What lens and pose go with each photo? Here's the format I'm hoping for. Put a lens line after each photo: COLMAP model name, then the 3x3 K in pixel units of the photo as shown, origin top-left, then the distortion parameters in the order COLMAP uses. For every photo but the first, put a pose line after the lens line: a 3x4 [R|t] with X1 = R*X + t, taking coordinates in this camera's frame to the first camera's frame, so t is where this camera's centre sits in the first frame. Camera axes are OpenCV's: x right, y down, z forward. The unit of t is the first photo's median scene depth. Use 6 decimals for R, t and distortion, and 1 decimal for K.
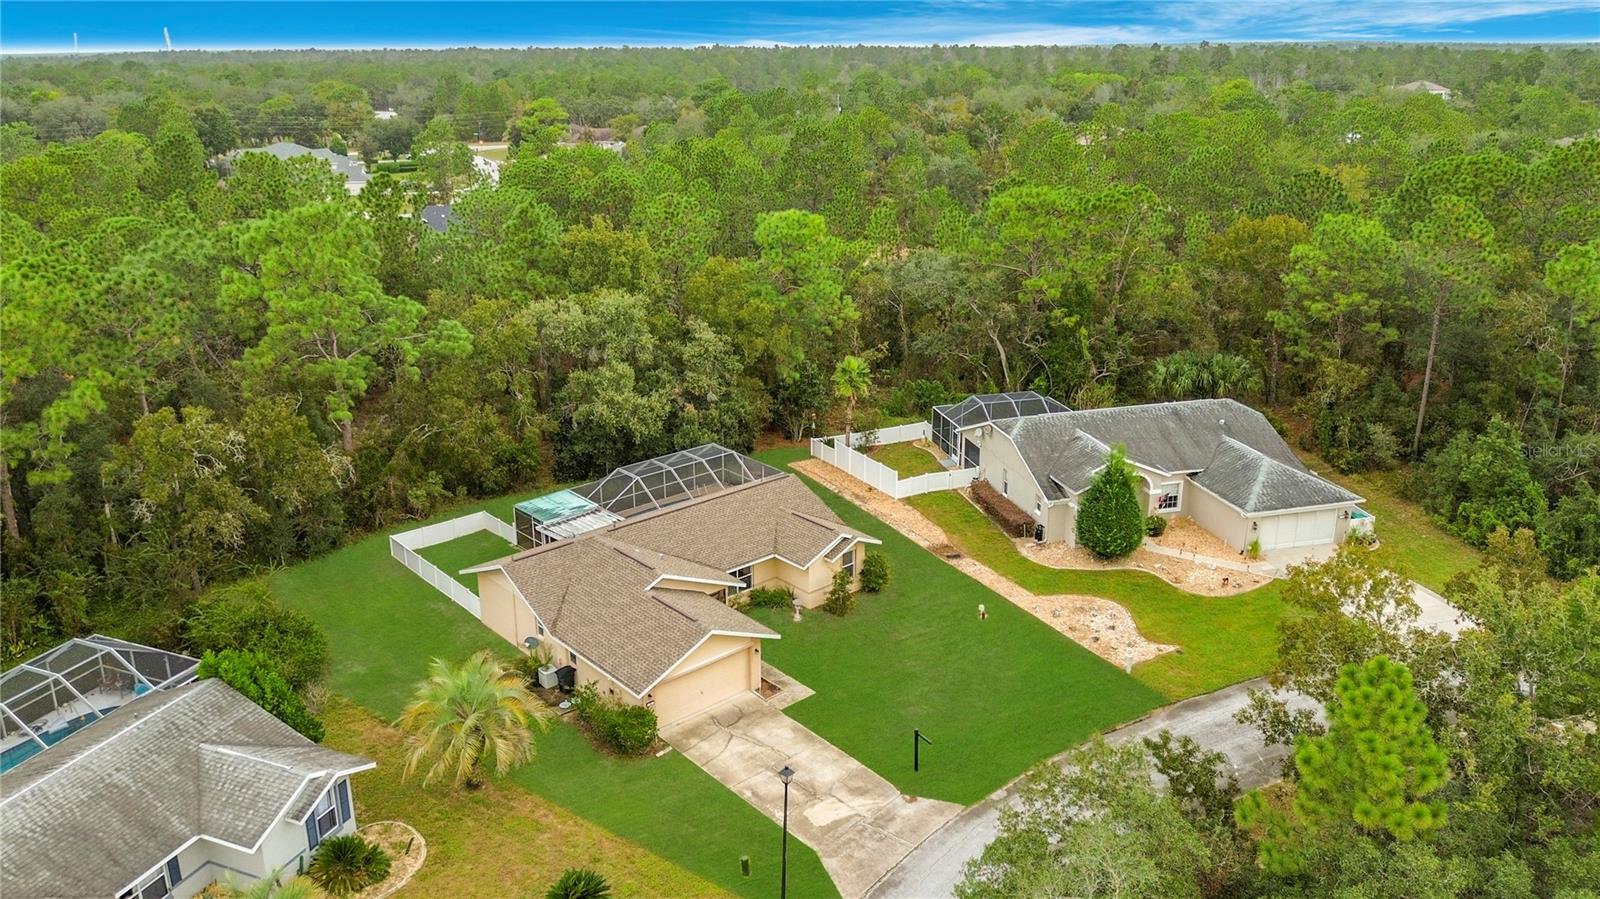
lens RADIAL K [[1167.7, 0, 800.0], [0, 1167.7, 449.5], [0, 0, 1]] dist [0.073913, -0.000226]
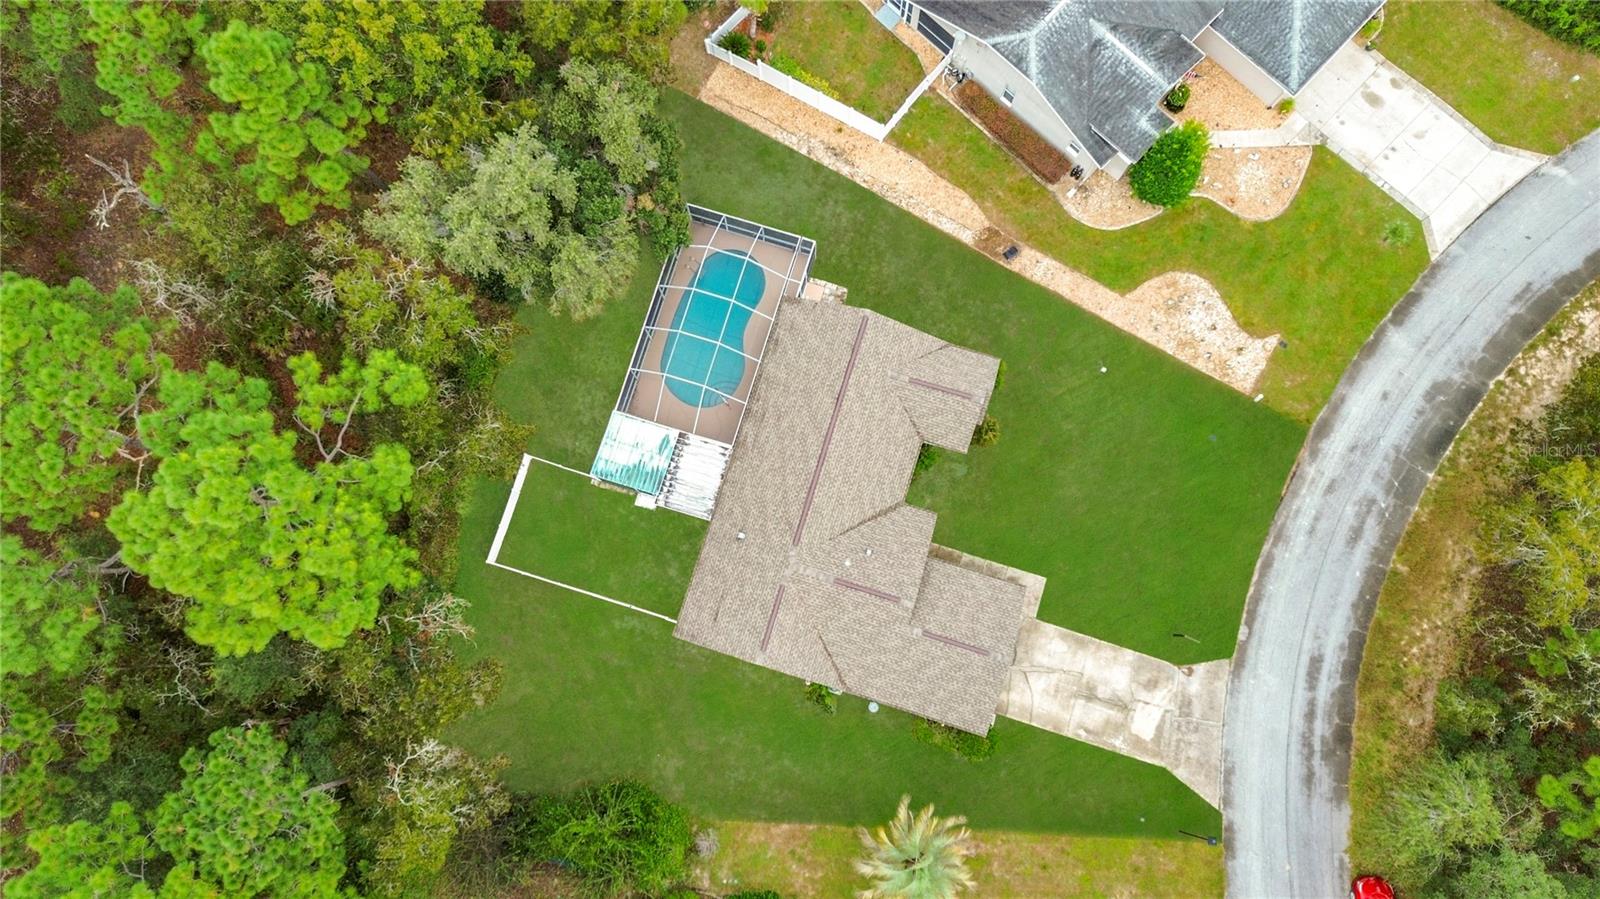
lens RADIAL K [[1167.7, 0, 800.0], [0, 1167.7, 449.5], [0, 0, 1]] dist [0.073913, -0.000226]
pose [[0.854507, -0.513076, 0.081058, -0.193720], [0.178714, 0.436915, 0.881571, -0.792824], [-0.487728, -0.738822, 0.465041, 0.593851]]
